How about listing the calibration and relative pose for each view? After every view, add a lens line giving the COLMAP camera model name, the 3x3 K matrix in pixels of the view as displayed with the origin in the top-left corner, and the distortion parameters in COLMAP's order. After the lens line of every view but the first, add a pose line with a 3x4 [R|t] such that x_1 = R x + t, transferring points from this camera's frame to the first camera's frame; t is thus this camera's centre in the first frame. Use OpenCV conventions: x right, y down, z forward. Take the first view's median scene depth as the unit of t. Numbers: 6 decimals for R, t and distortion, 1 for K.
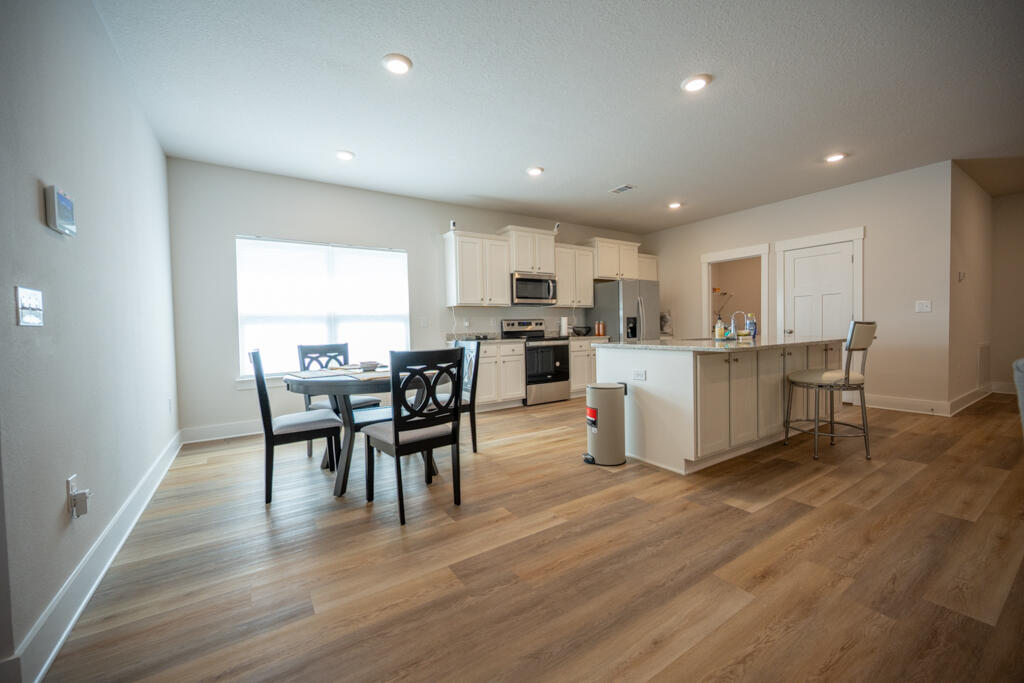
lens RADIAL K [[401.1, 0, 514.1], [0, 401.1, 336.6], [0, 0, 1]] dist [0.001534, 0.000630]
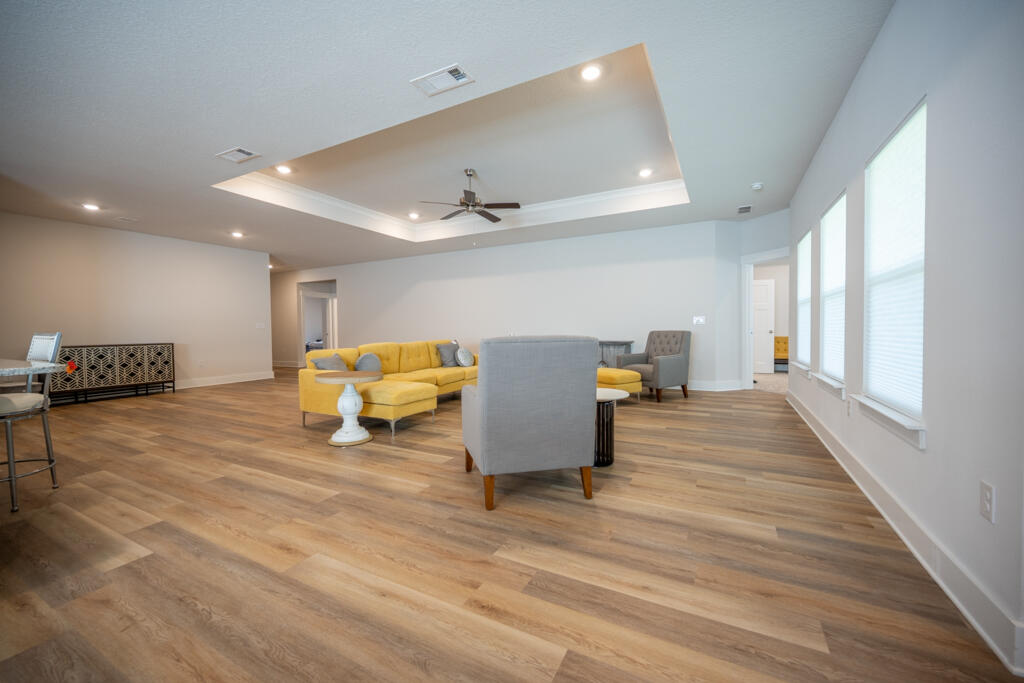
lens RADIAL K [[401.1, 0, 510.6], [0, 401.1, 338.3], [0, 0, 1]] dist [0.001534, 0.000630]
pose [[-0.476393, 0.001951, 0.879230, -0.231755], [0.033976, 0.999291, 0.016192, -0.003893], [-0.878576, 0.037587, -0.476122, 0.313535]]
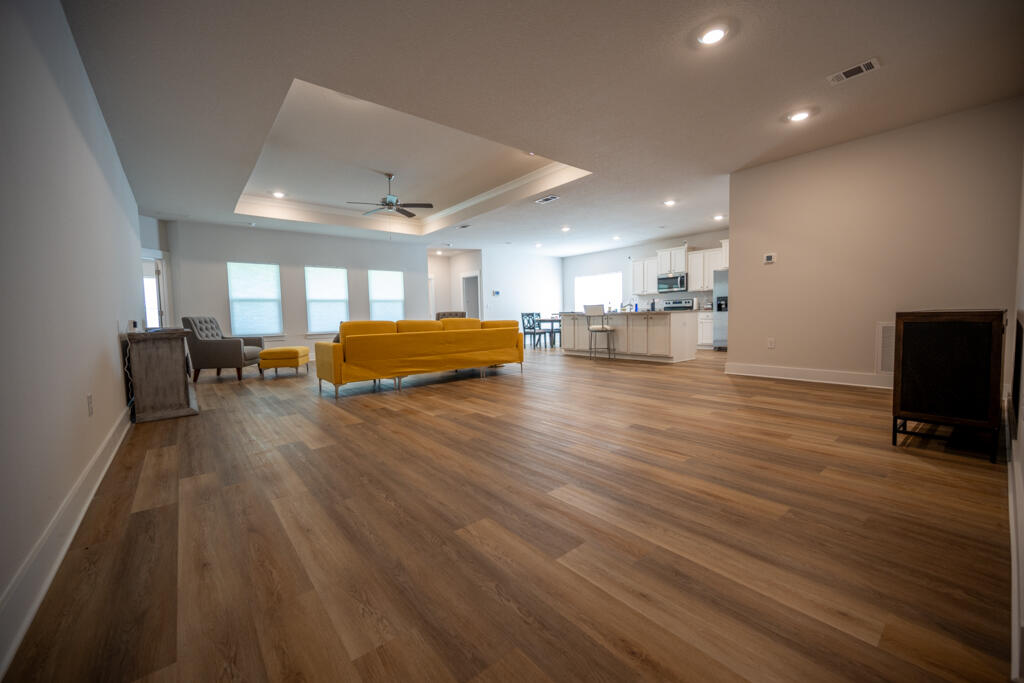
lens RADIAL K [[401.1, 0, 513.6], [0, 401.1, 339.9], [0, 0, 1]] dist [0.001534, 0.000630]
pose [[0.101640, 0.082967, -0.991356, 1.961957], [0.001328, 0.996504, 0.083534, -0.020273], [0.994820, -0.009807, 0.101174, 0.153402]]
